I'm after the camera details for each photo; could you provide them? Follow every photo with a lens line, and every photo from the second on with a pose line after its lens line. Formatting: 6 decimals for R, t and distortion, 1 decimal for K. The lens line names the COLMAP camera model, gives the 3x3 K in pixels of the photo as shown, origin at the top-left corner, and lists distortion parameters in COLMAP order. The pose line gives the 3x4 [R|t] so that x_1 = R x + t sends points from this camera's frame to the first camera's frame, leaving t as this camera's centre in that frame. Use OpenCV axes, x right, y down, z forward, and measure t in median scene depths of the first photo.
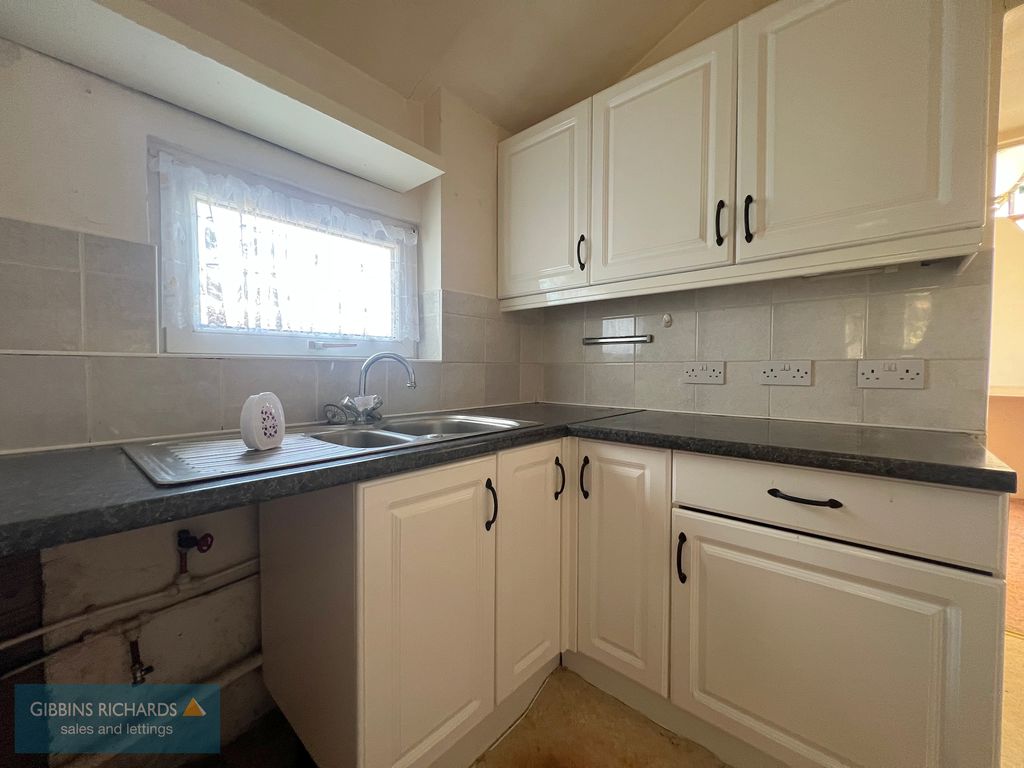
lens RADIAL K [[411.5, 0, 510.0], [0, 411.5, 380.9], [0, 0, 1]] dist [-0.001113, 0.000418]
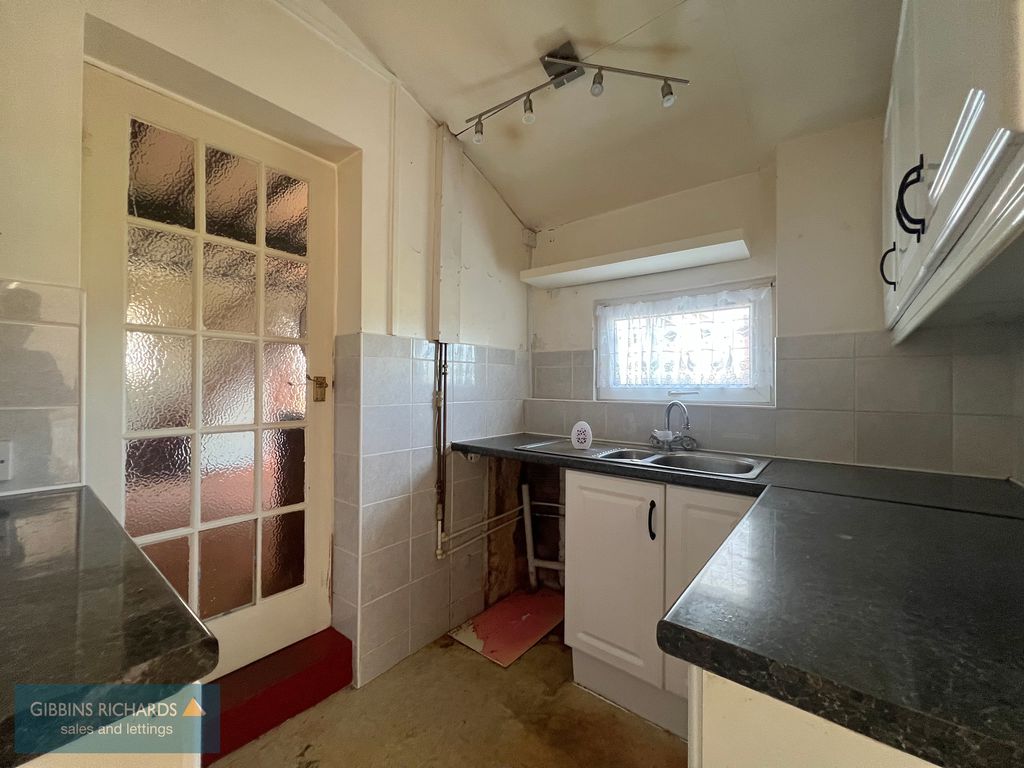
lens RADIAL K [[411.5, 0, 510.0], [0, 411.5, 380.9], [0, 0, 1]] dist [-0.001113, 0.000418]
pose [[0.044789, -0.012649, -0.998916, 1.121350], [-0.040423, 0.999078, -0.014464, -0.100414], [0.998178, 0.041027, 0.044236, 0.406560]]
